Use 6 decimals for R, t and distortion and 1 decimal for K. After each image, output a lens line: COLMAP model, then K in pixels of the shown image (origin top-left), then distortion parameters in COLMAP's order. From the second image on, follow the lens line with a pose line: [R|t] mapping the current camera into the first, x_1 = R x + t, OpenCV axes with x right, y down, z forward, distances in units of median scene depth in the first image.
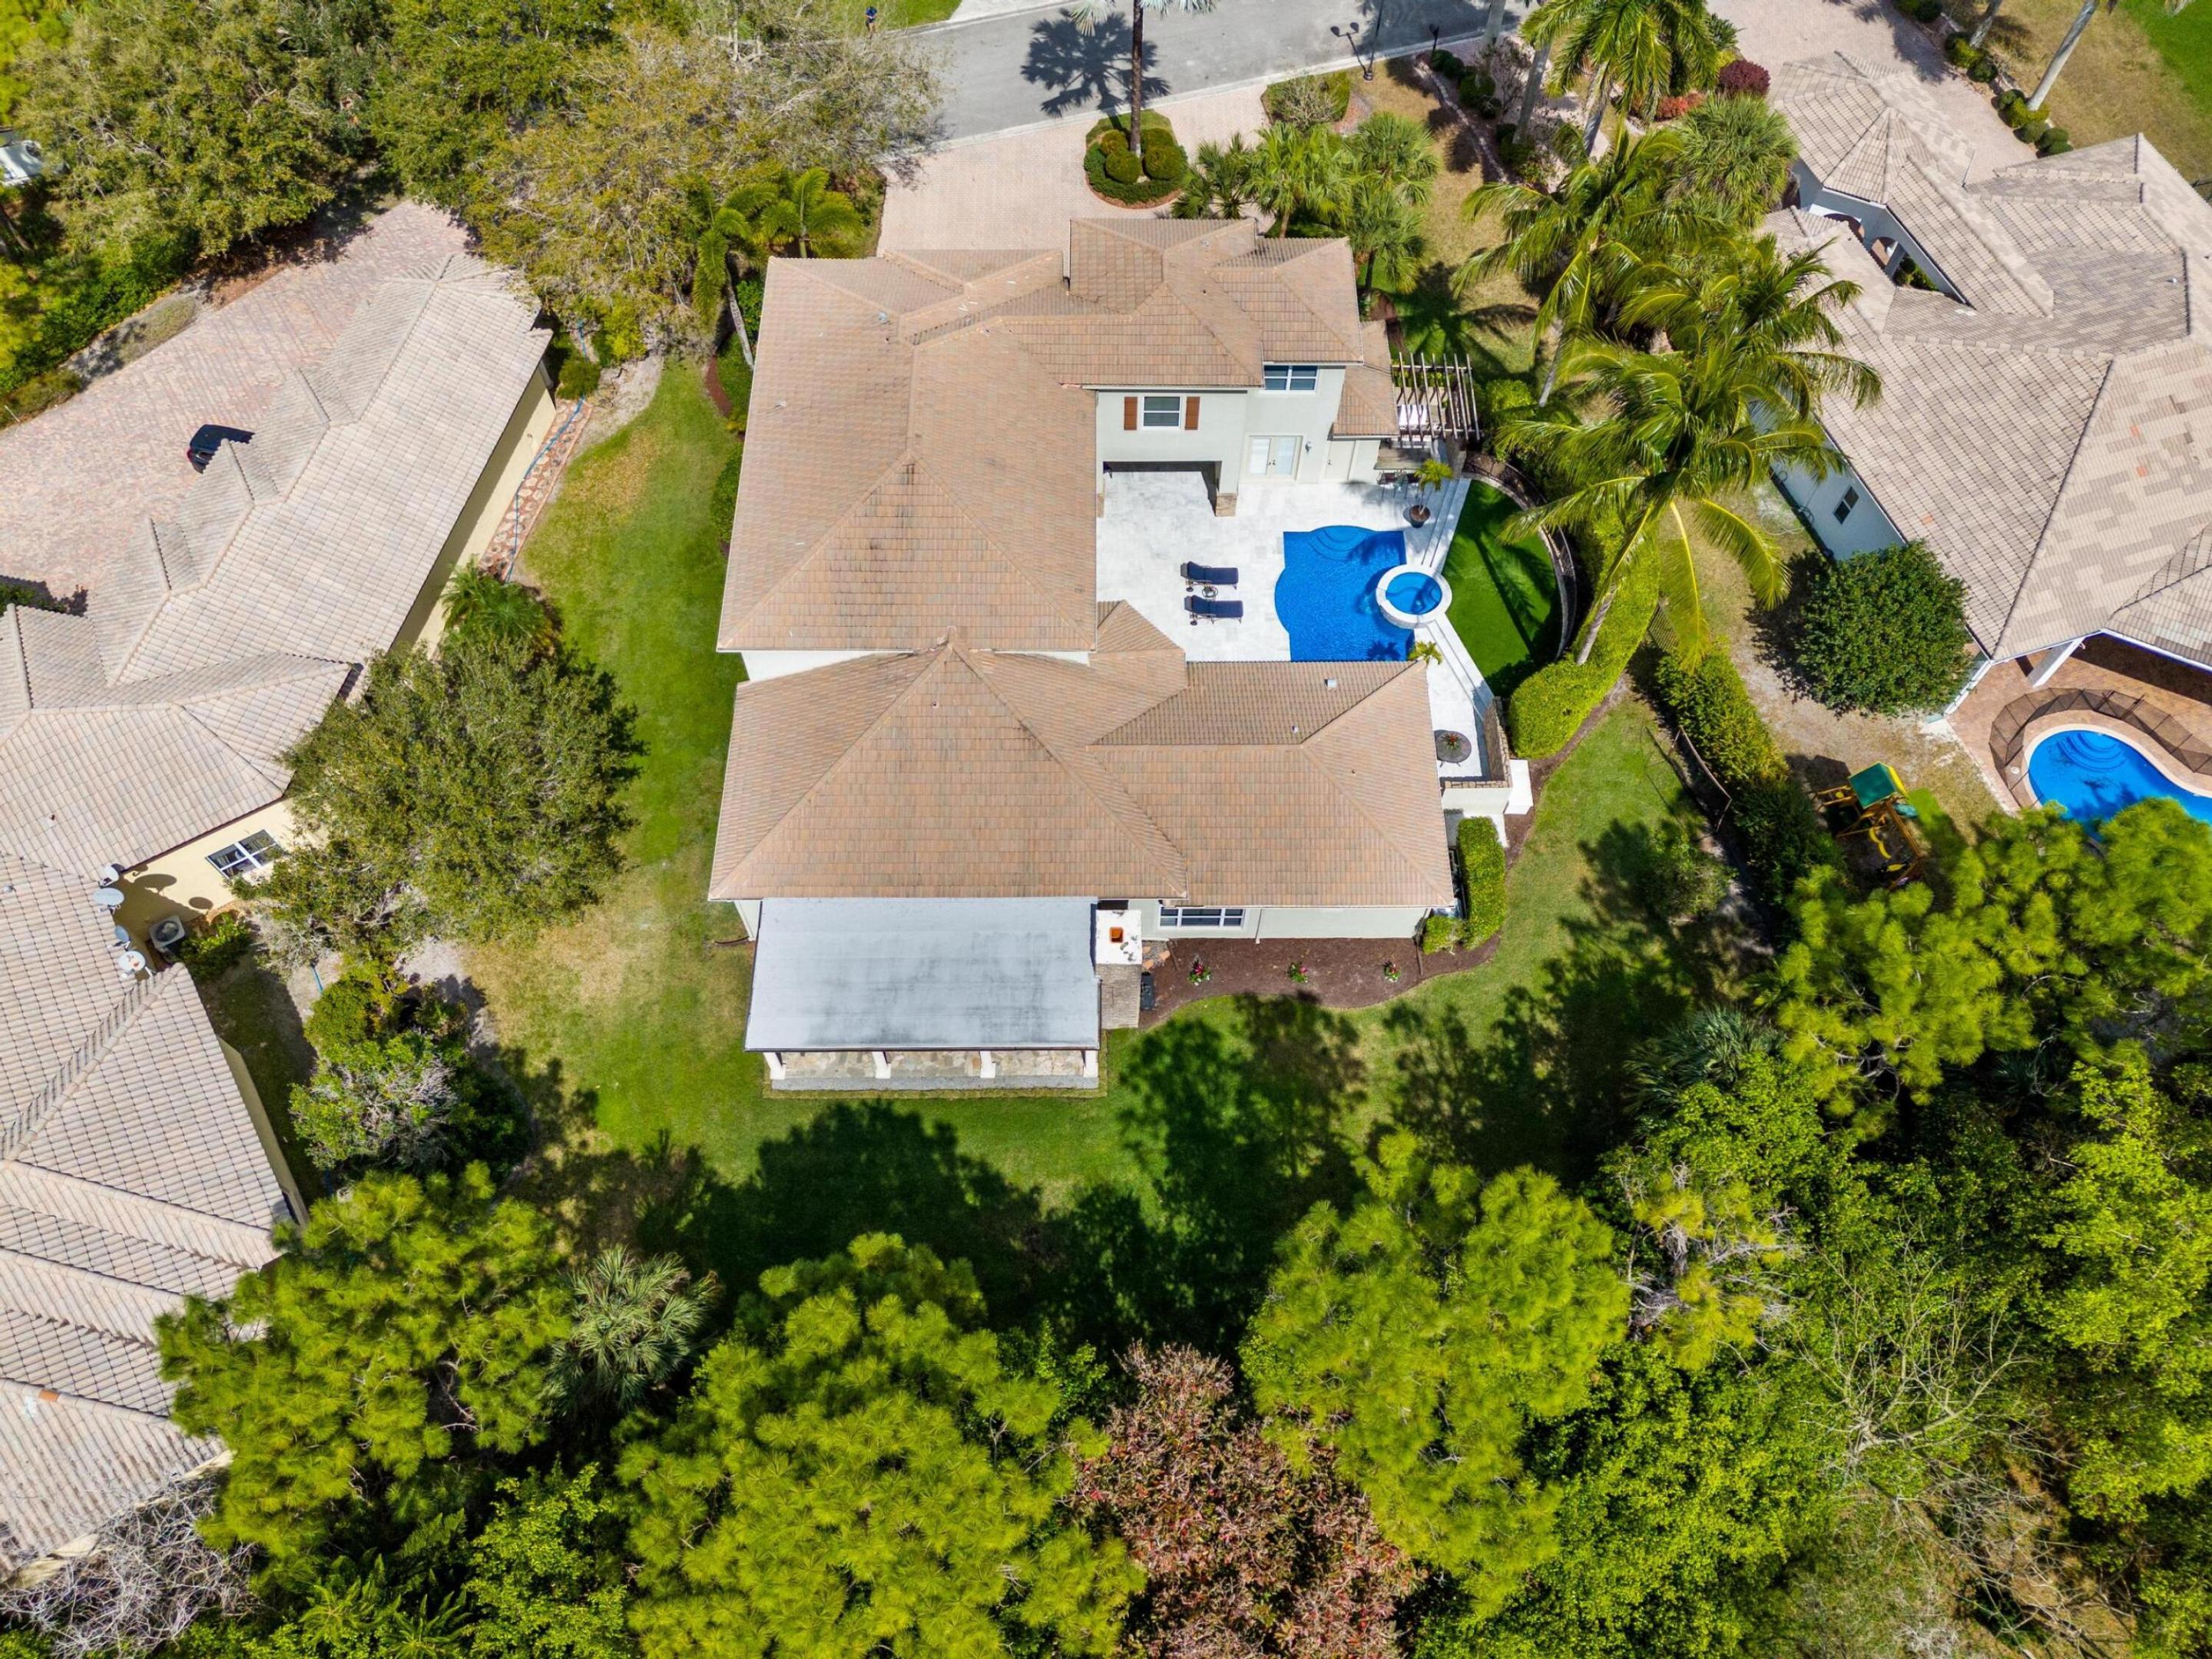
lens RADIAL K [[1614.5, 0, 1118.9], [0, 1614.5, 819.6], [0, 0, 1]] dist [0.058680, -0.050405]
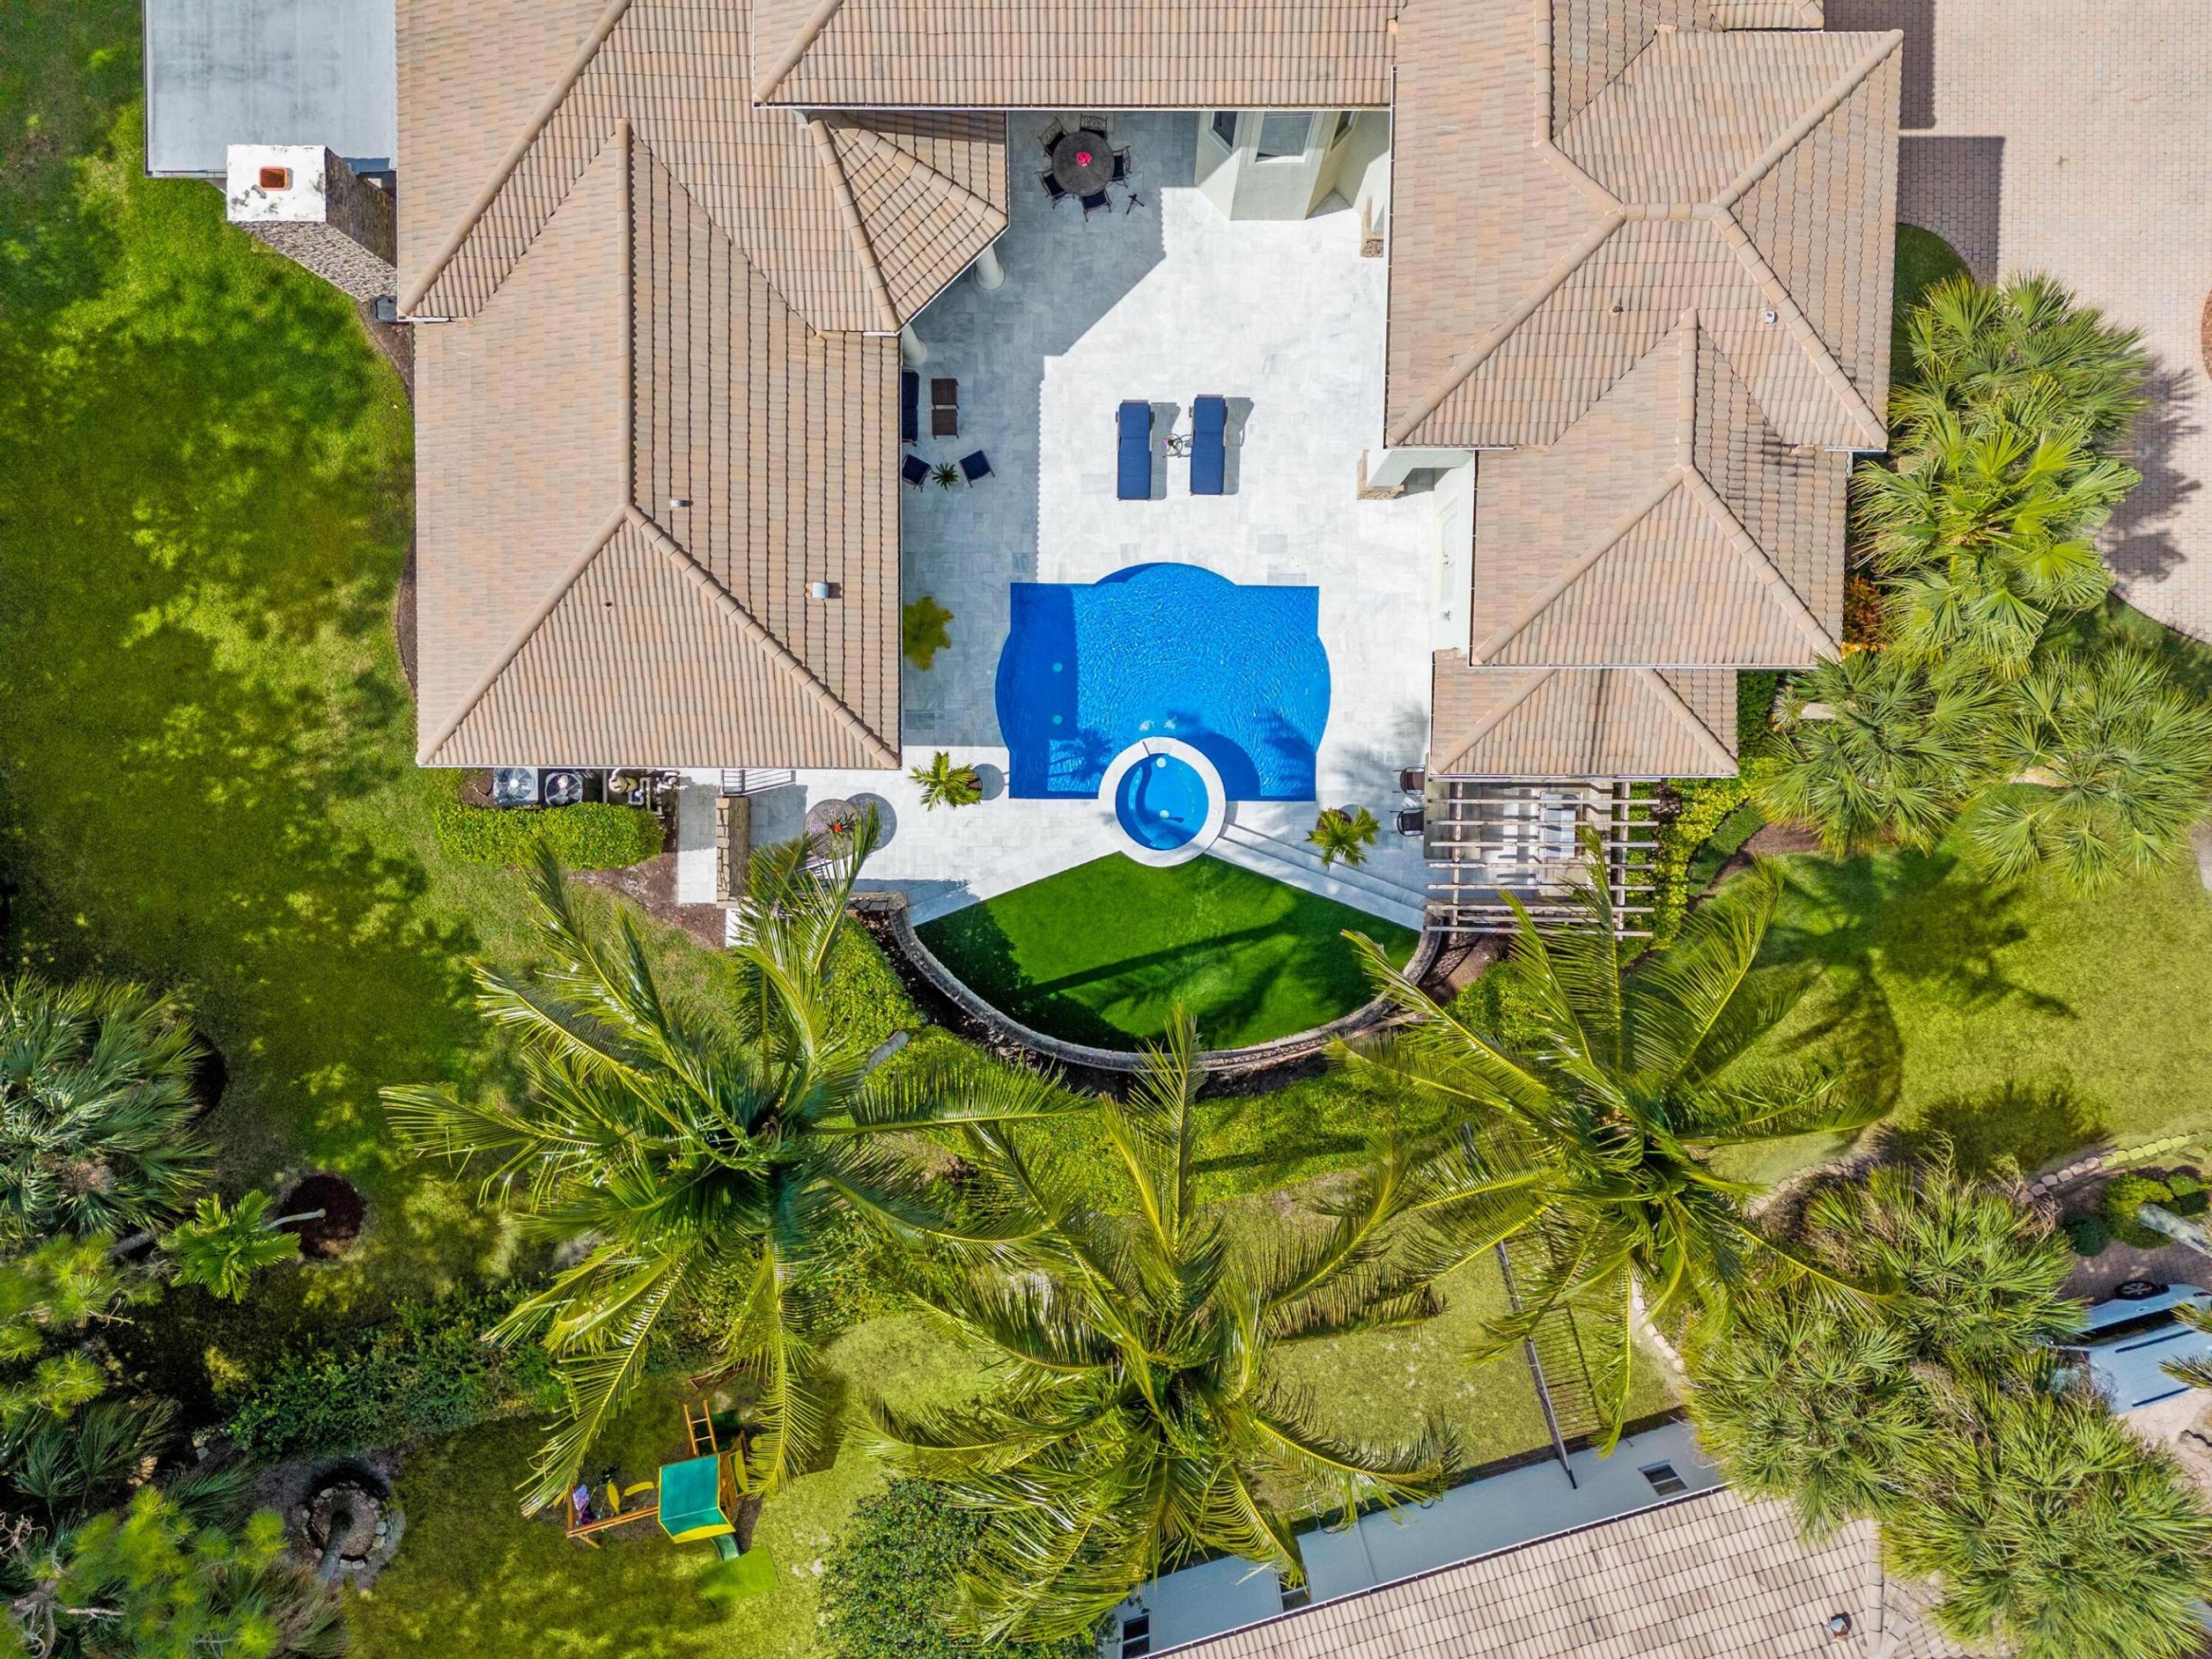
lens RADIAL K [[1614.5, 0, 1116.8], [0, 1614.5, 831.5], [0, 0, 1]] dist [0.058680, -0.050405]
pose [[-0.013851, 0.999793, 0.014910, 0.206682], [-0.860720, -0.019511, 0.508704, -0.465289], [0.508890, -0.005788, 0.860812, 0.561883]]
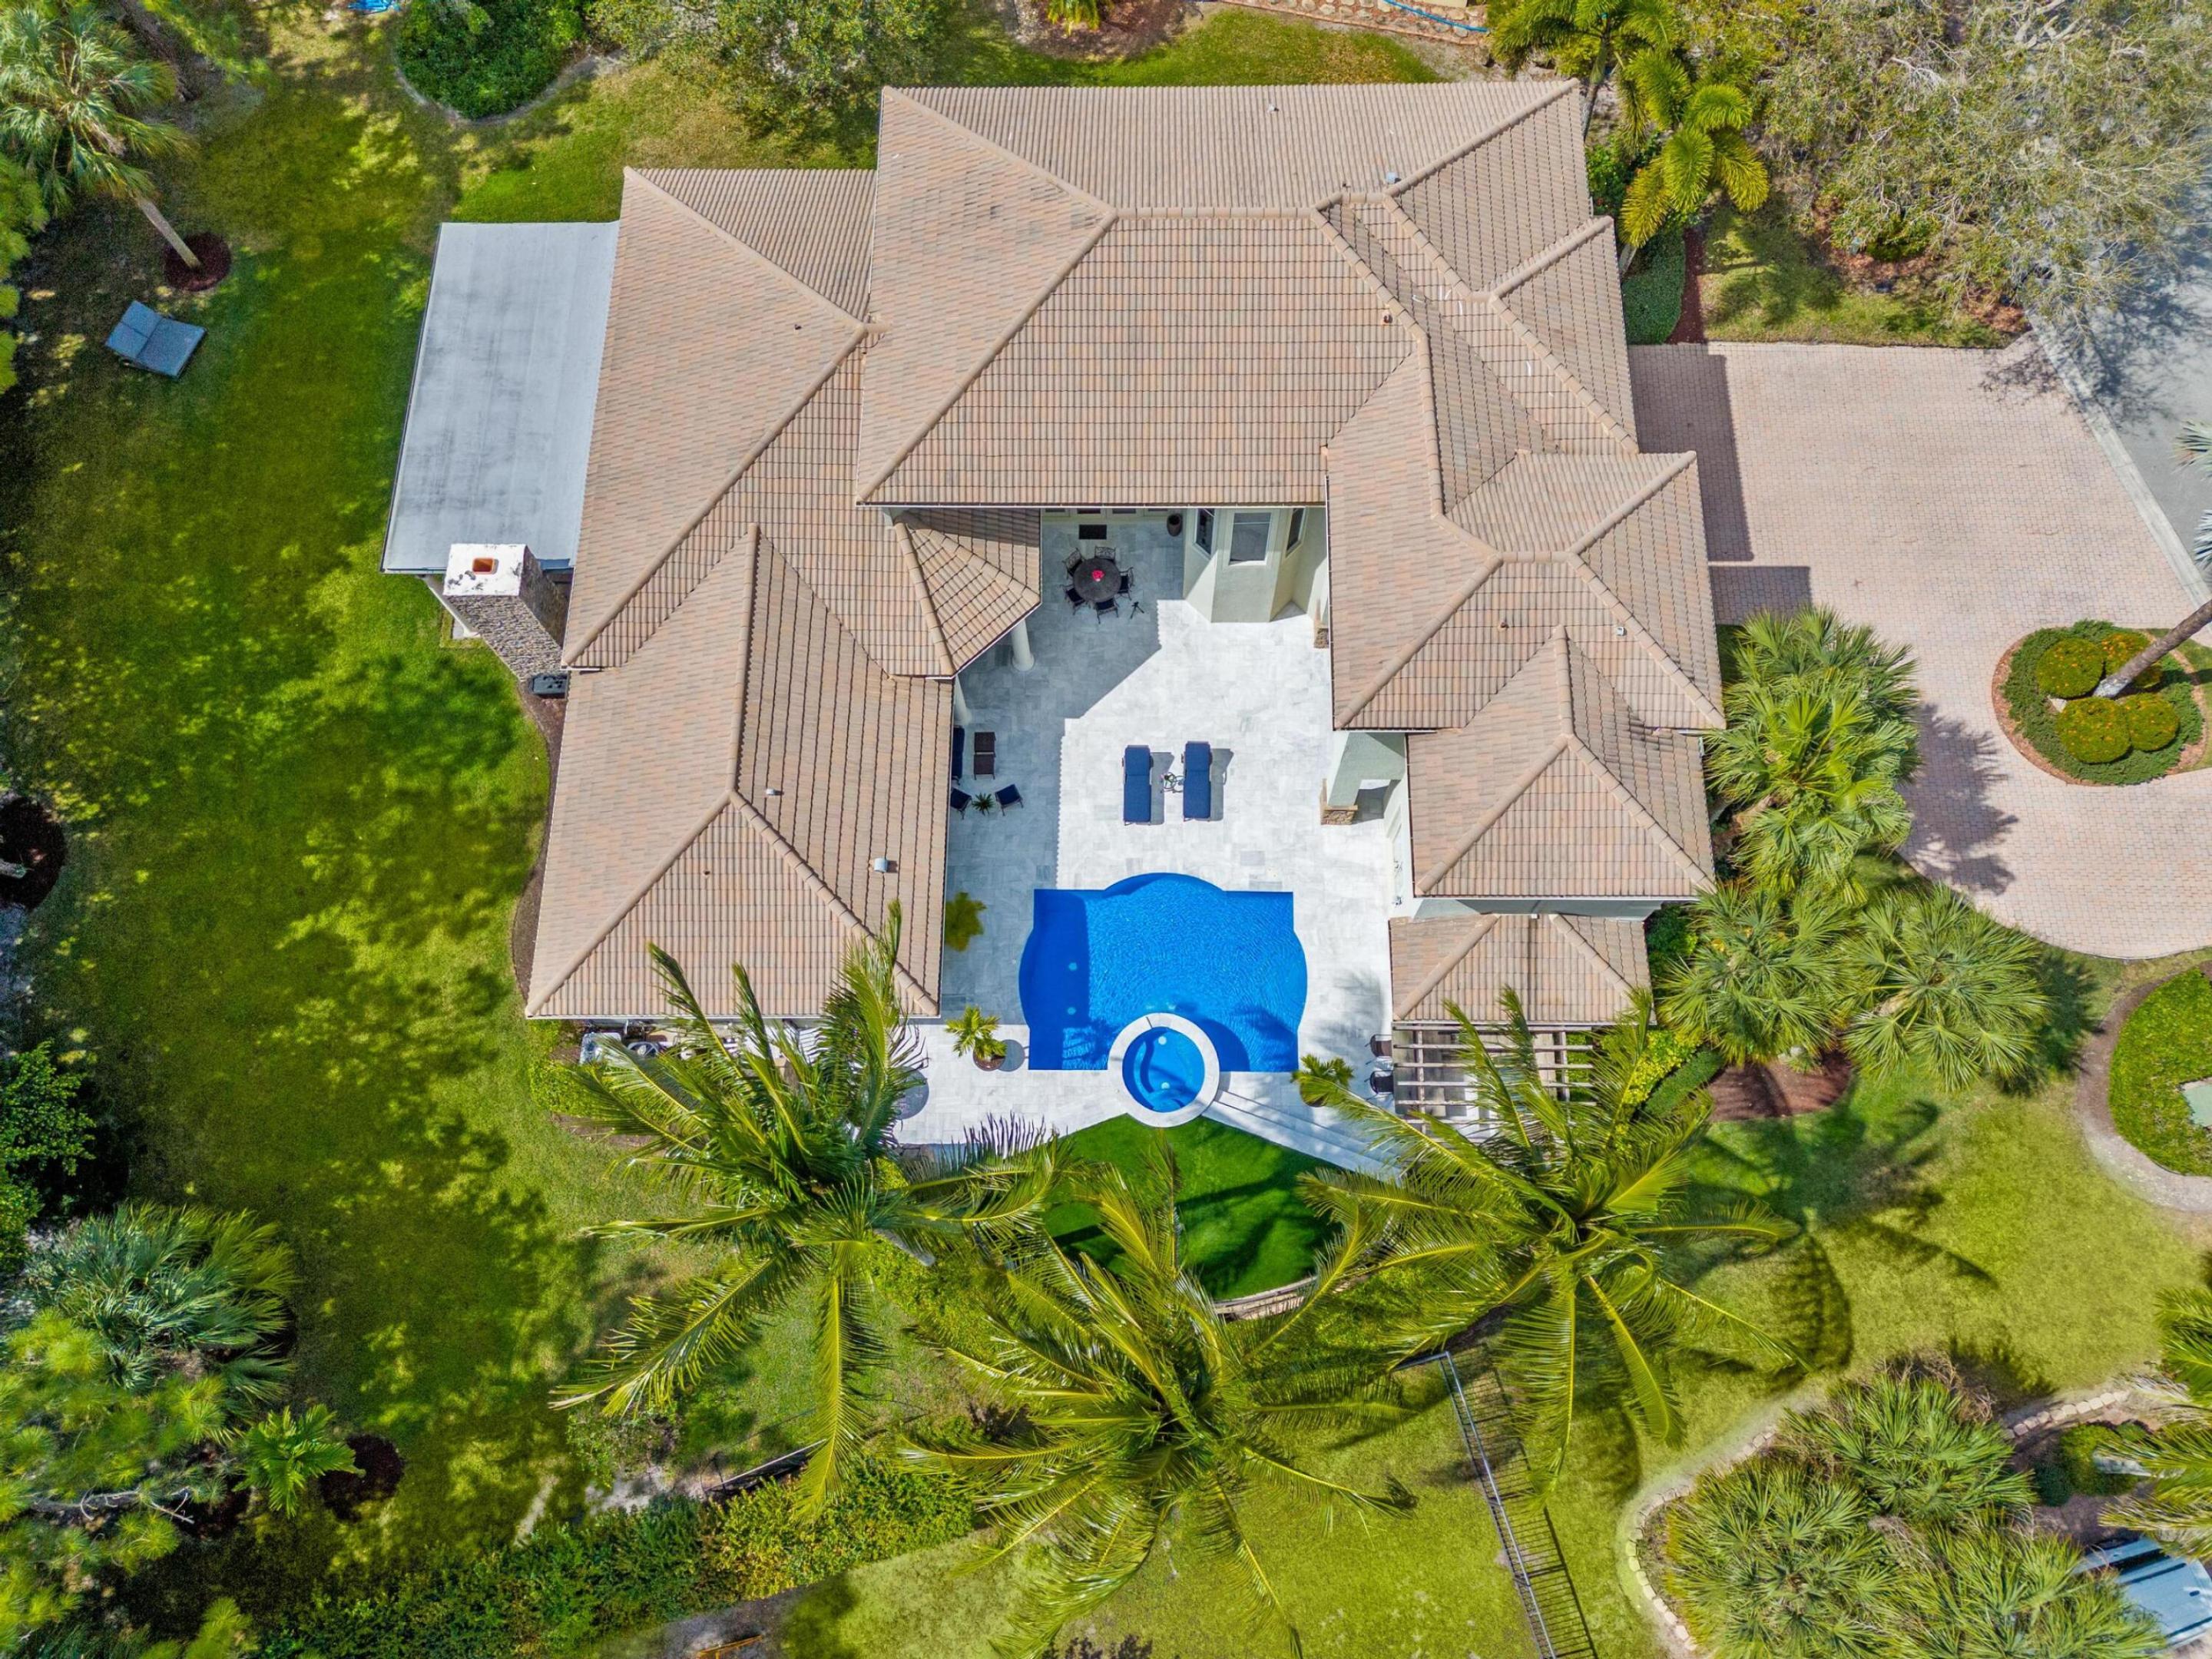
lens RADIAL K [[1614.5, 0, 1116.6], [0, 1614.5, 824.6], [0, 0, 1]] dist [0.058680, -0.050405]
pose [[-0.013281, 0.940249, -0.340228, 0.348000], [-0.862053, 0.161639, 0.480351, -0.505485], [0.506643, 0.299674, 0.808398, 0.487466]]
